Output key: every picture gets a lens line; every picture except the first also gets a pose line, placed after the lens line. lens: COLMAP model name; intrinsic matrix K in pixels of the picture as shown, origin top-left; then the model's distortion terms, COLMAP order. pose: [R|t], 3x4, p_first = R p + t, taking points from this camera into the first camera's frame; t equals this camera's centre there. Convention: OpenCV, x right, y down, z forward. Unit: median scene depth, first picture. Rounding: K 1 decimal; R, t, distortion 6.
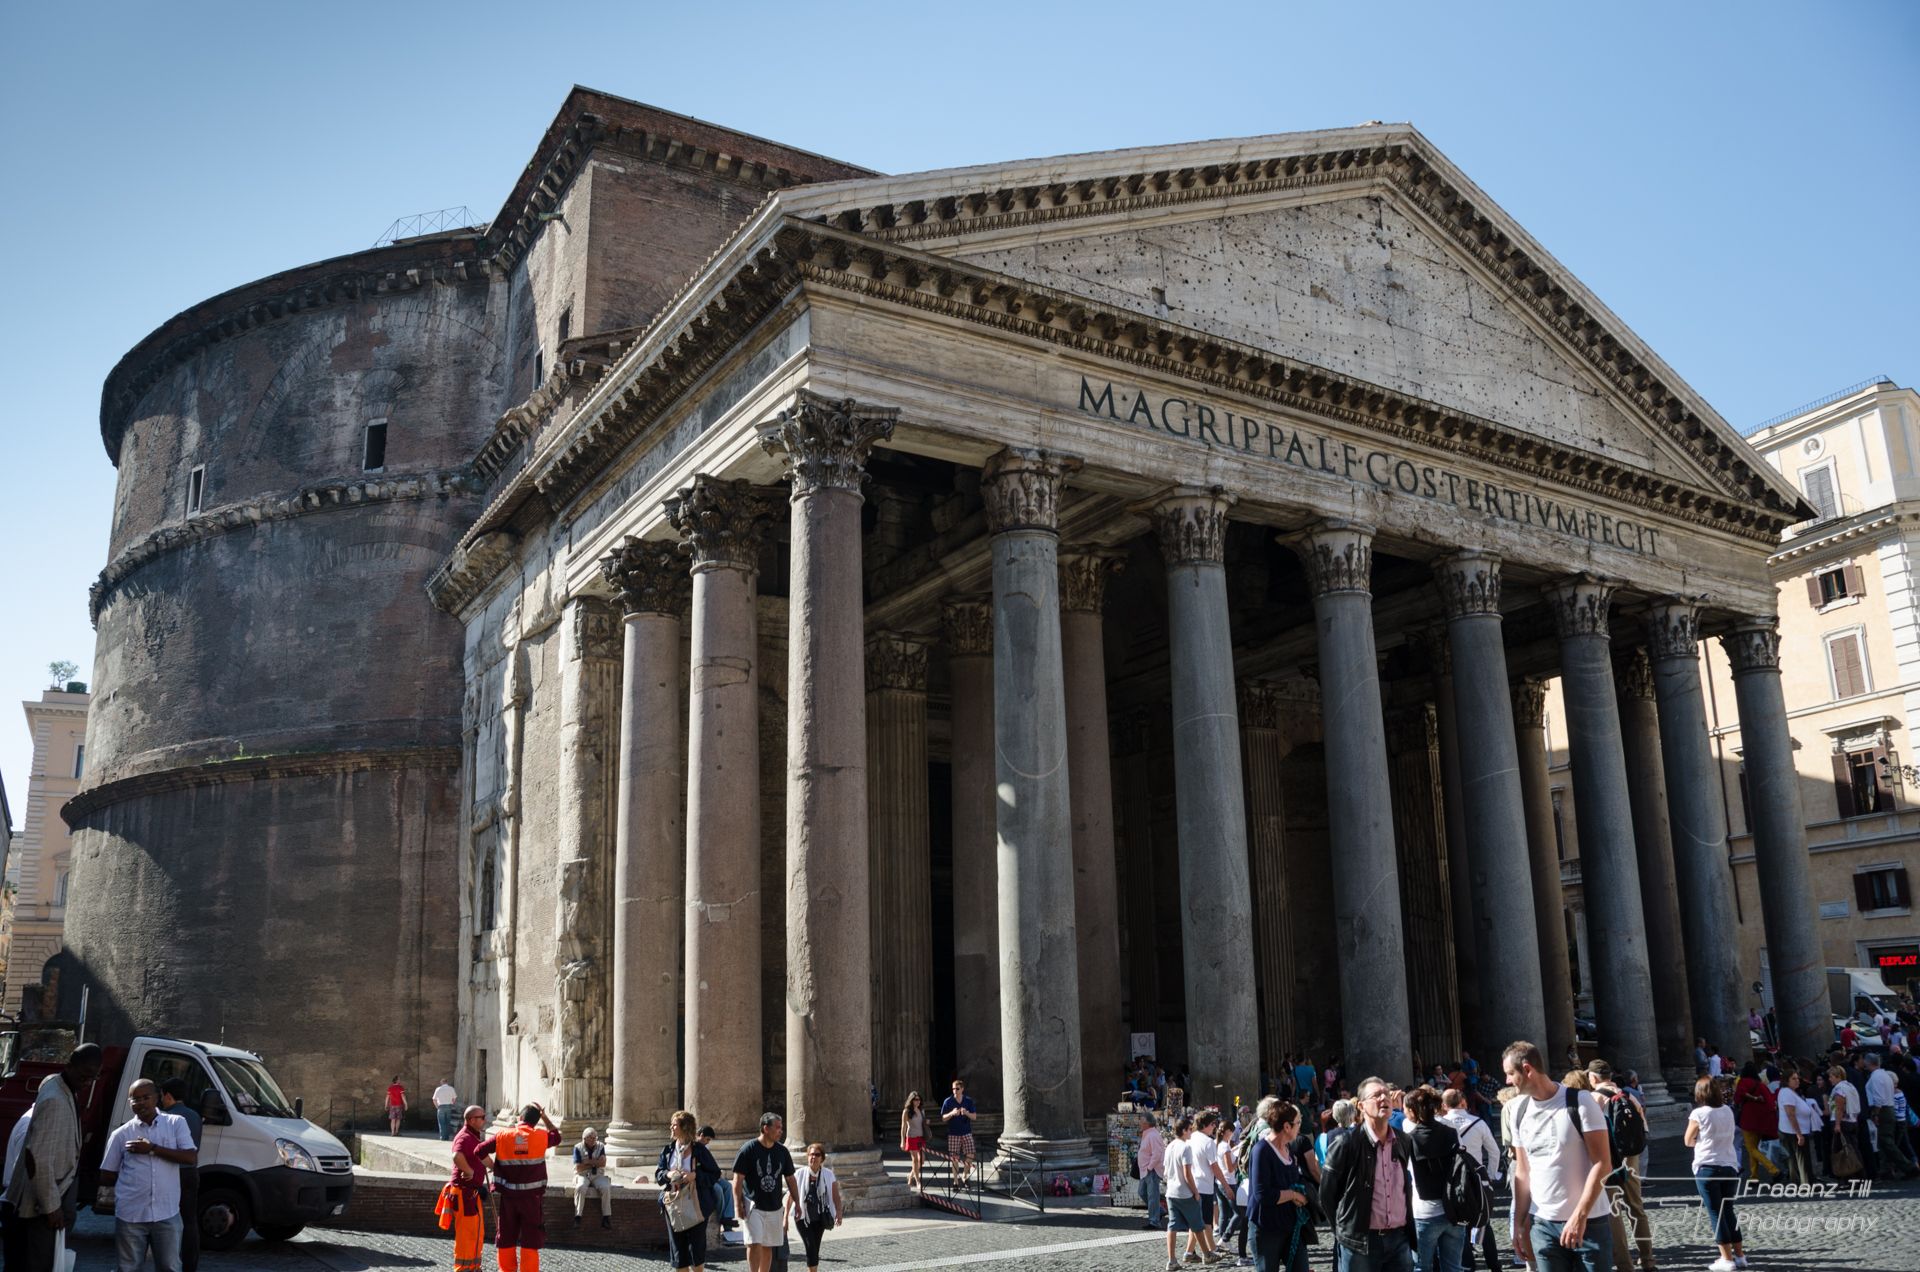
lens RADIAL K [[1512.5, 0, 884.5], [0, 1512.5, 569.5], [0, 0, 1]] dist [-0.156736, 0.043779]
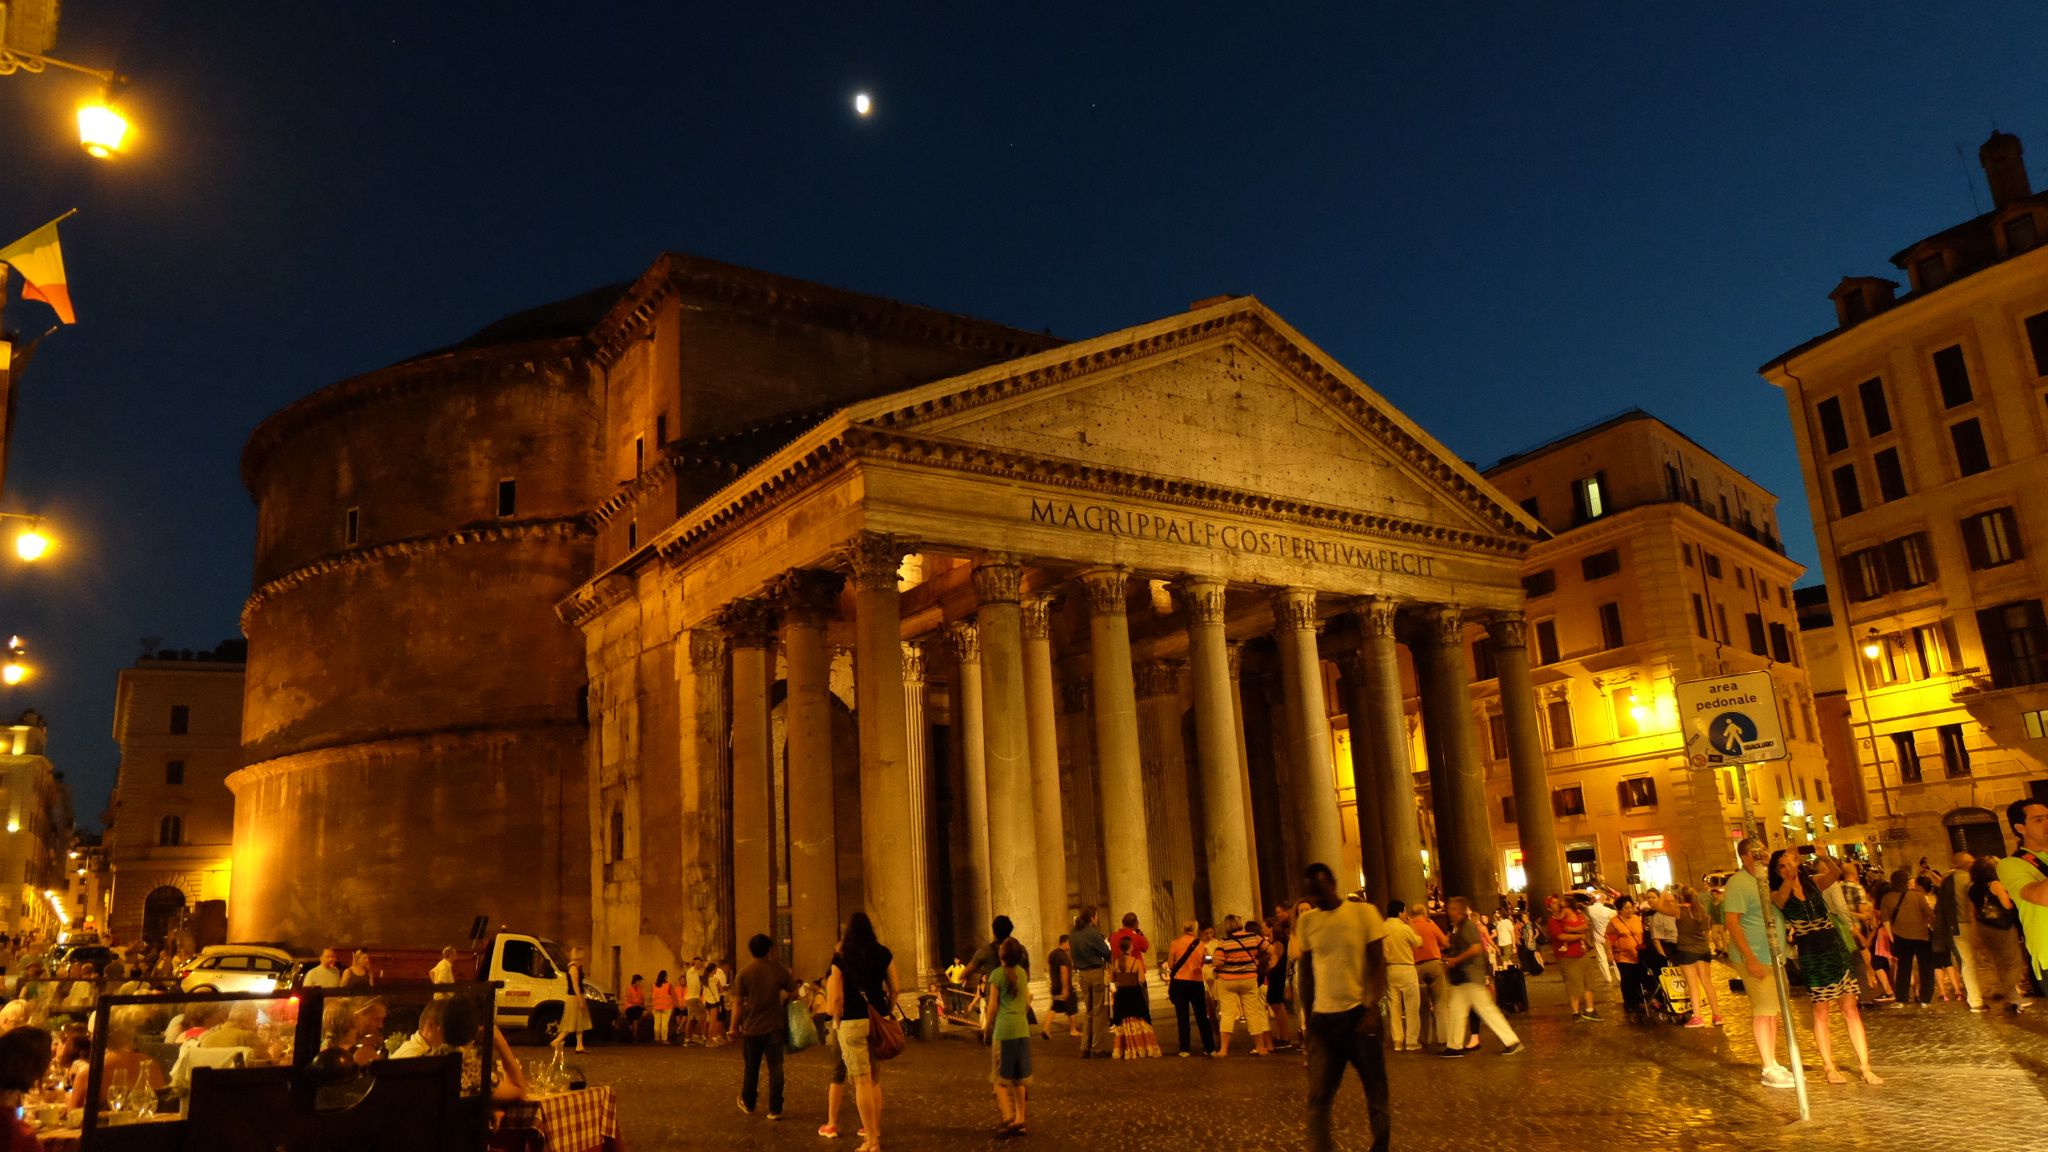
lens RADIAL K [[1387.1, 0, 949.0], [0, 1387.1, 487.5], [0, 0, 1]] dist [-0.099617, 0.000796]
pose [[0.997252, -0.022501, 0.070588, -0.048816], [0.022538, 0.999746, 0.000272, -0.120992], [-0.070576, 0.001320, 0.997506, -0.368581]]
